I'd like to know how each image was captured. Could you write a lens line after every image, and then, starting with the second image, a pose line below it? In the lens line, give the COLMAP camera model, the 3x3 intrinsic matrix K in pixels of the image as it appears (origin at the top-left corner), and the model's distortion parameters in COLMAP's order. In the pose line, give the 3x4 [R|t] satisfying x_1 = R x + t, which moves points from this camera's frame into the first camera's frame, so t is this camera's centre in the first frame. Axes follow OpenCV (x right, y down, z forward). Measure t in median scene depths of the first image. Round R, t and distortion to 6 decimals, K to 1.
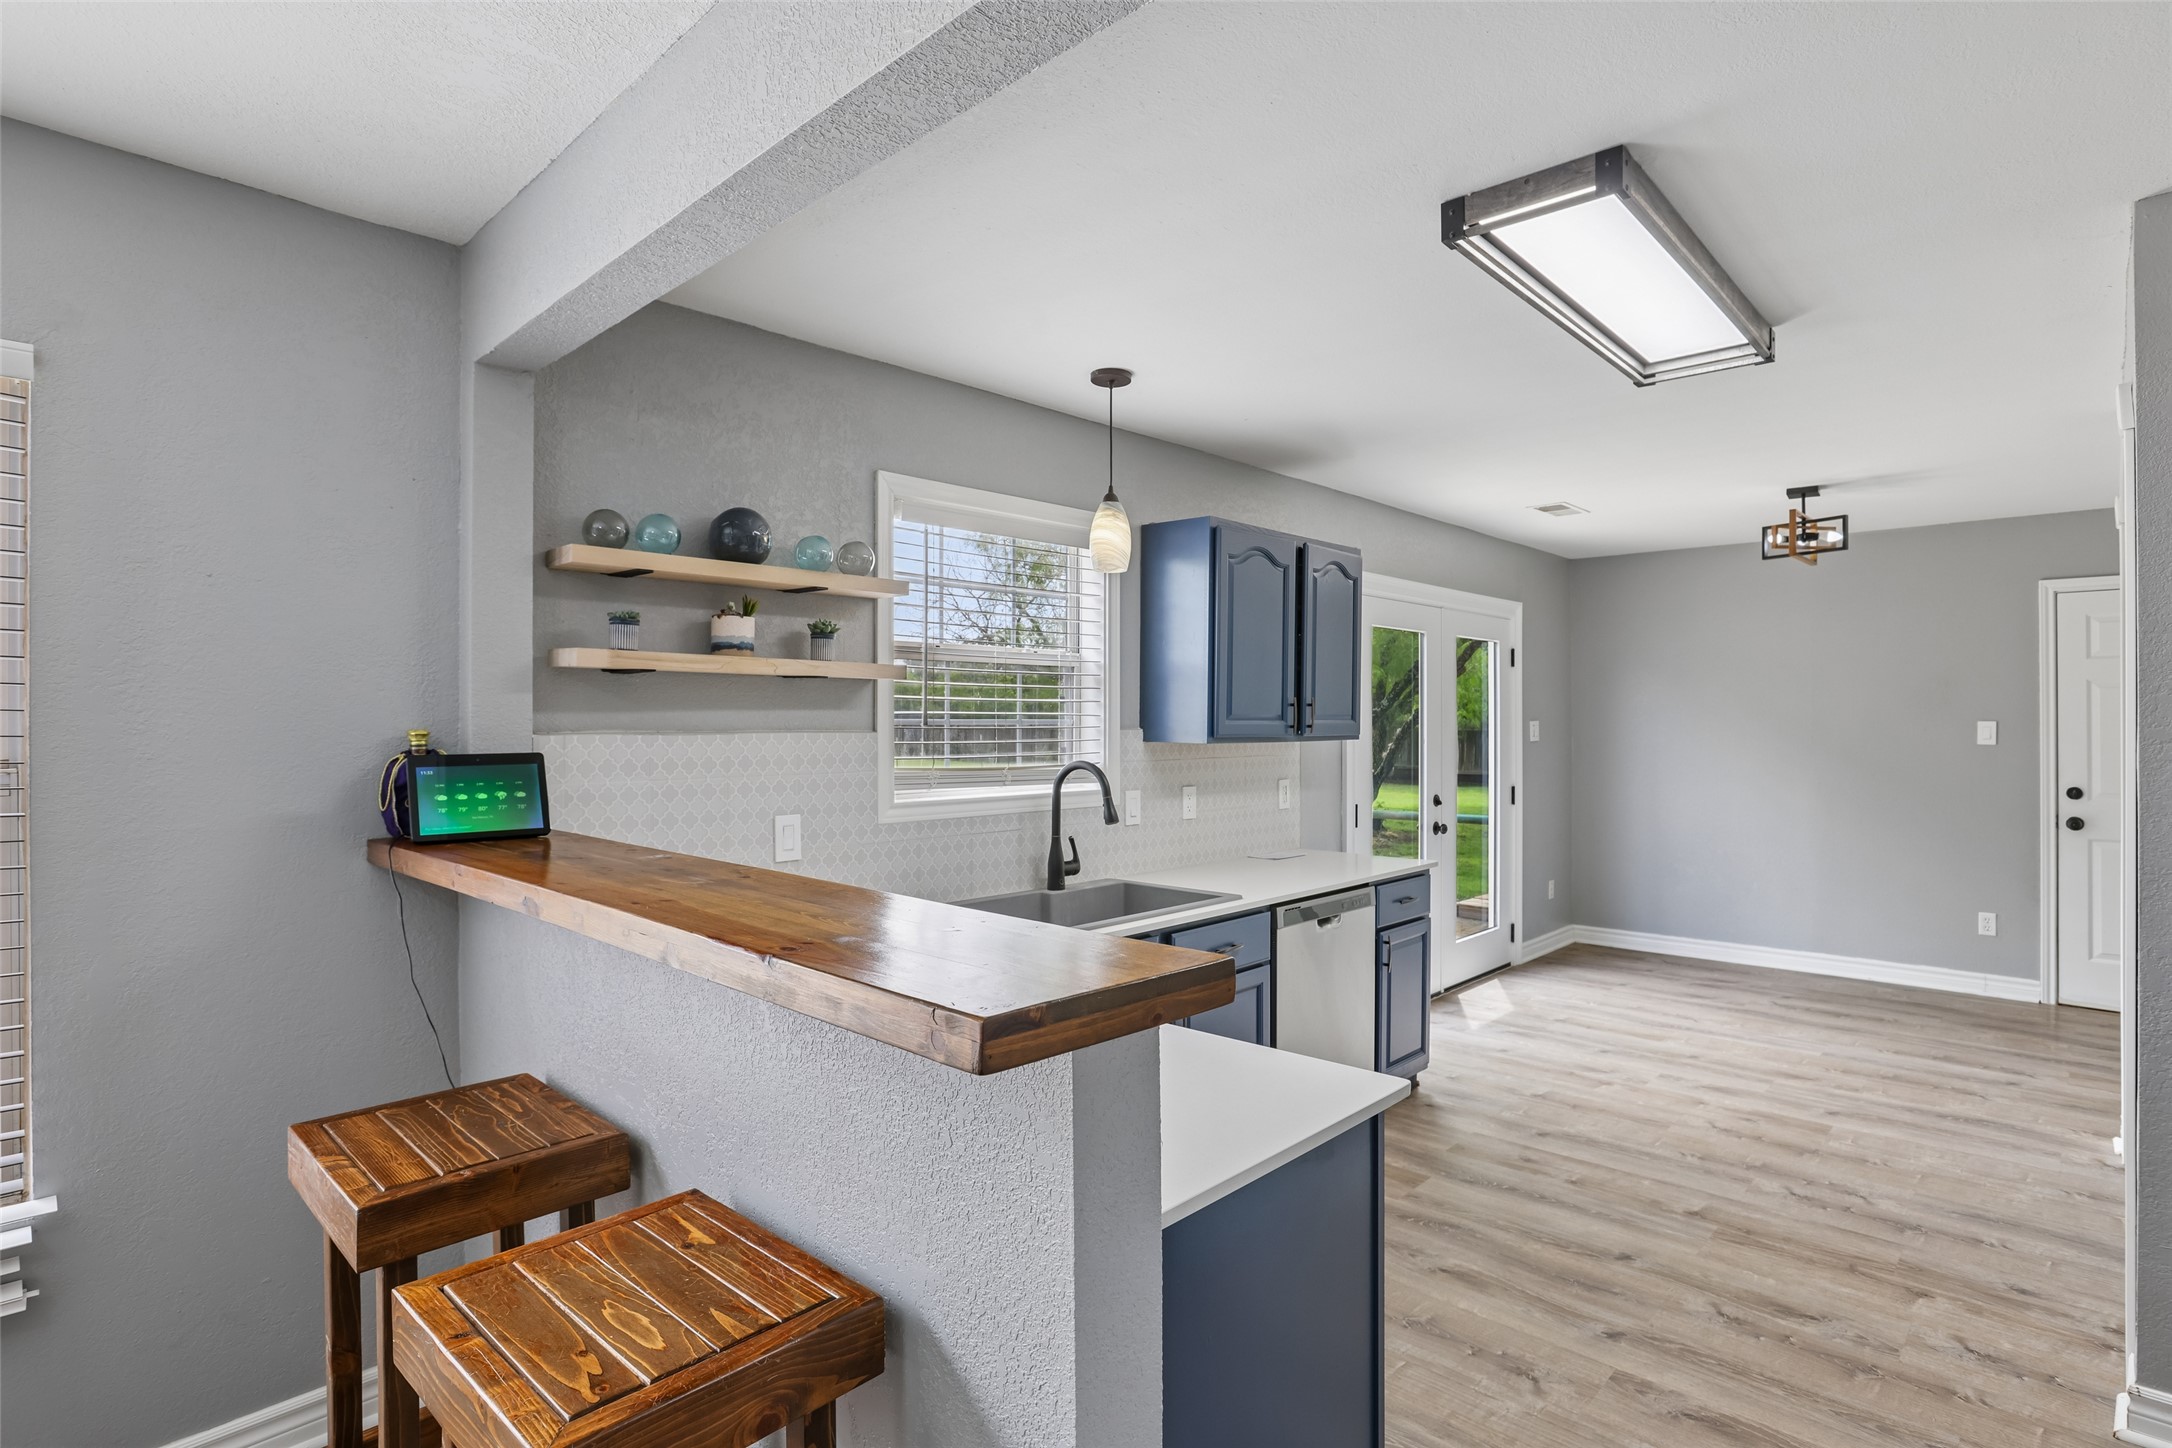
lens RADIAL K [[1089.5, 0, 1085.9], [0, 1089.5, 725.9], [0, 0, 1]] dist [0.002568, 0.001065]
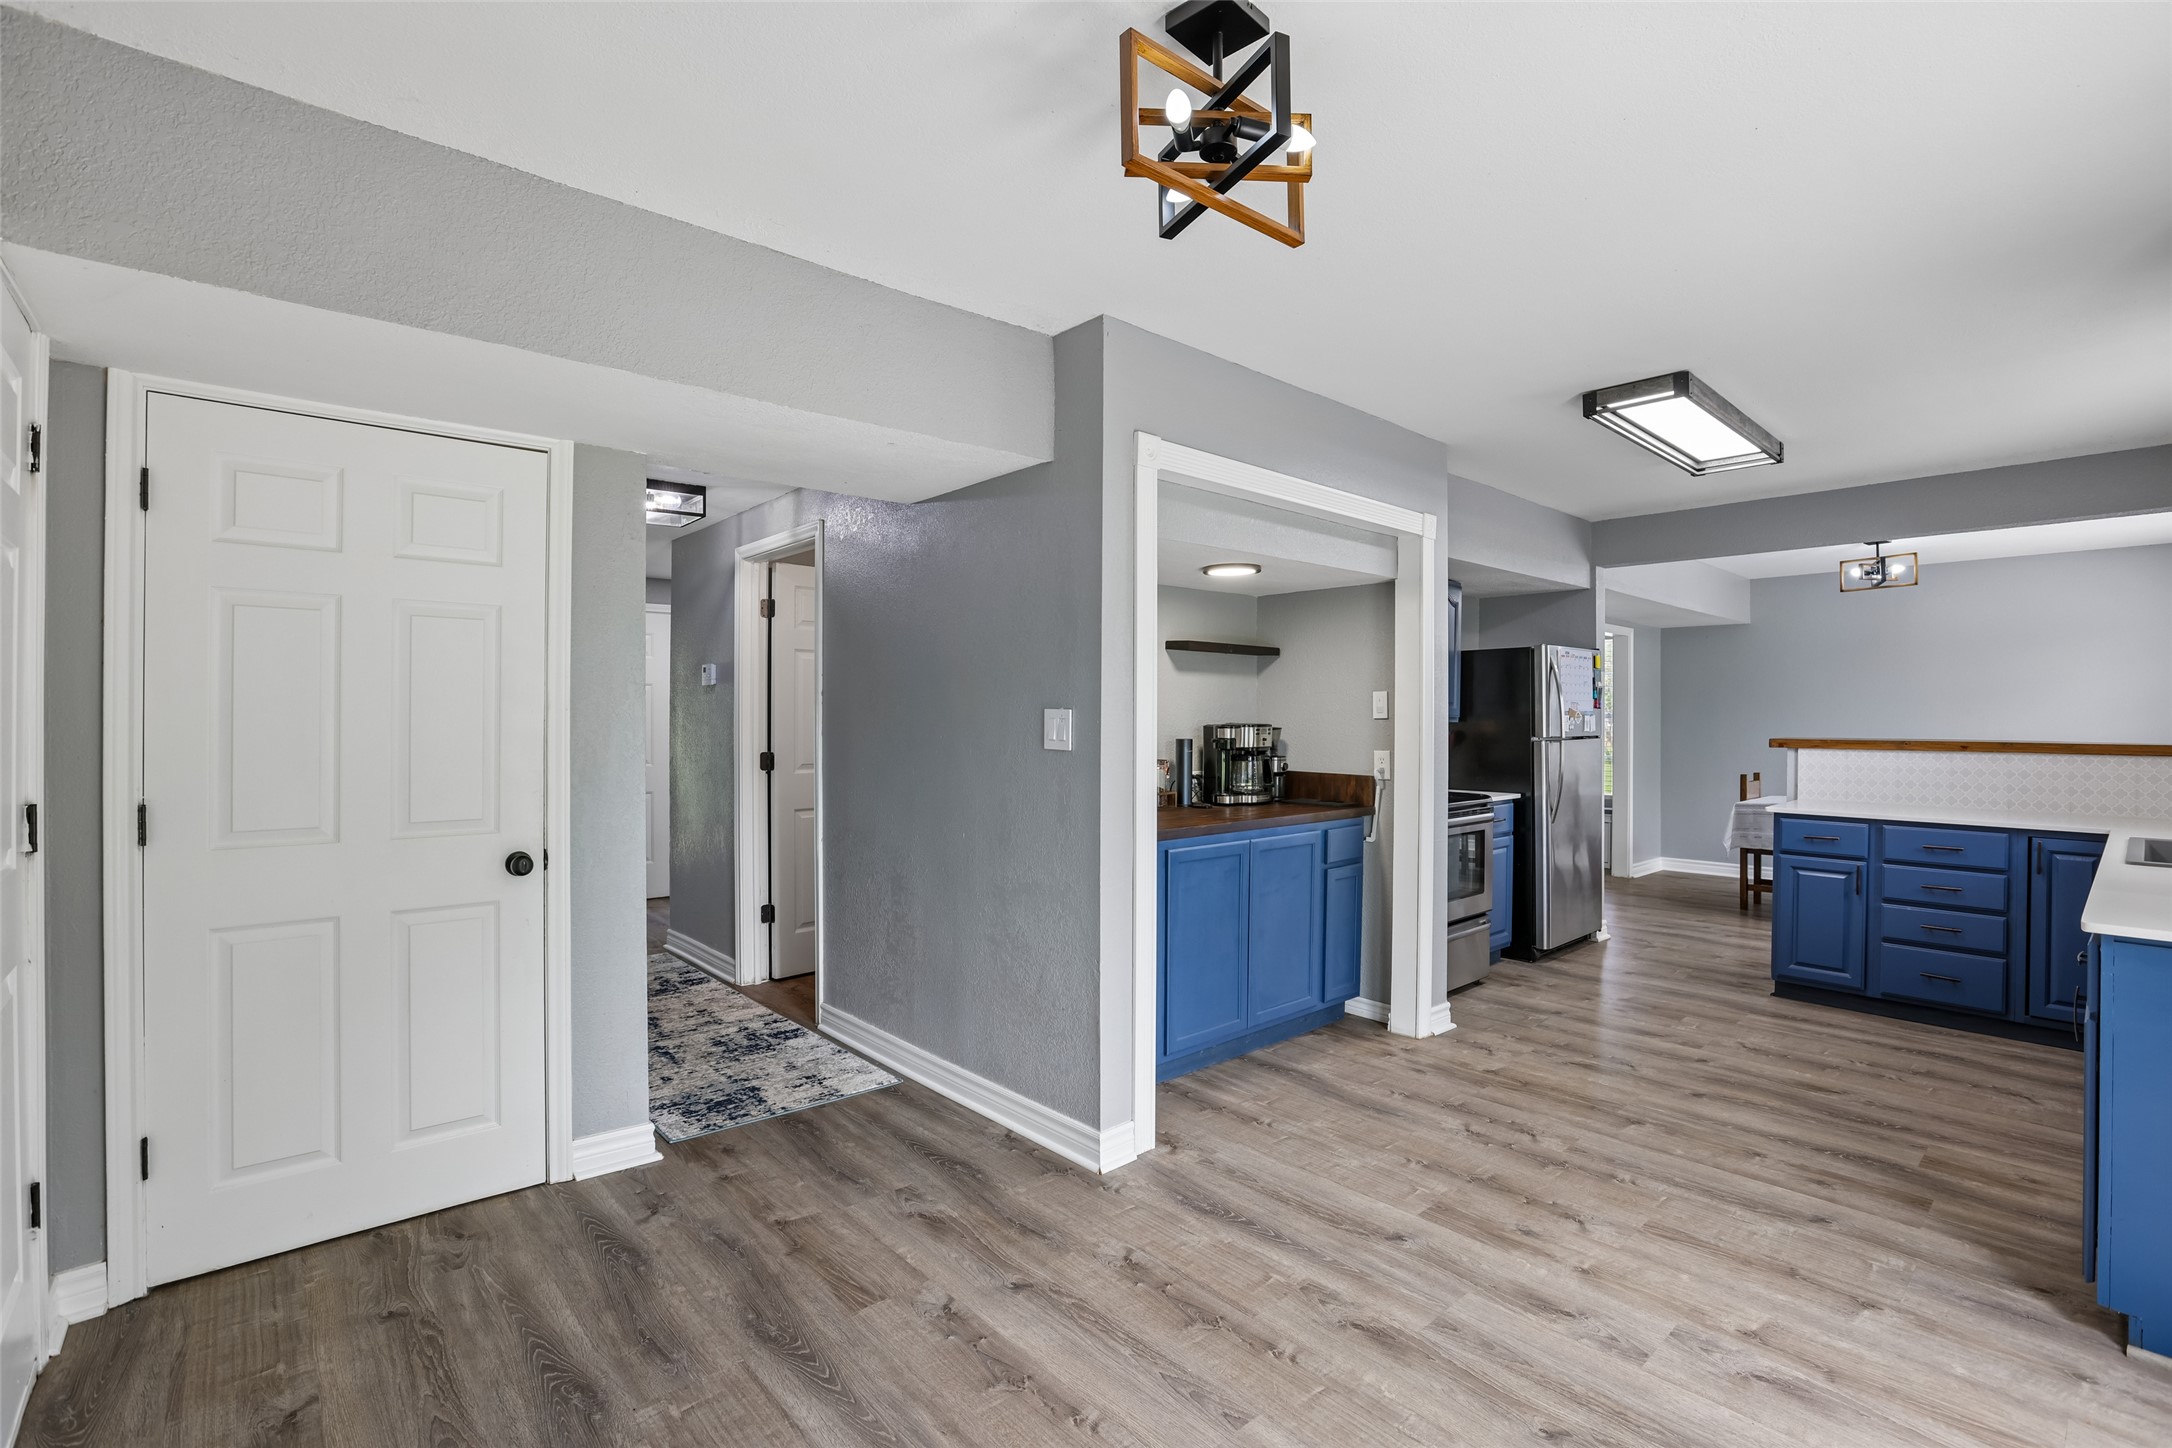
lens RADIAL K [[976.9, 0, 1086.4], [0, 976.9, 723.1], [0, 0, 1]] dist [-0.001865, -0.000396]
pose [[-0.996805, -0.001346, 0.079862, 0.925140], [-0.001052, 0.999993, 0.003723, 0.028763], [-0.079866, 0.003627, -0.996799, 1.816807]]
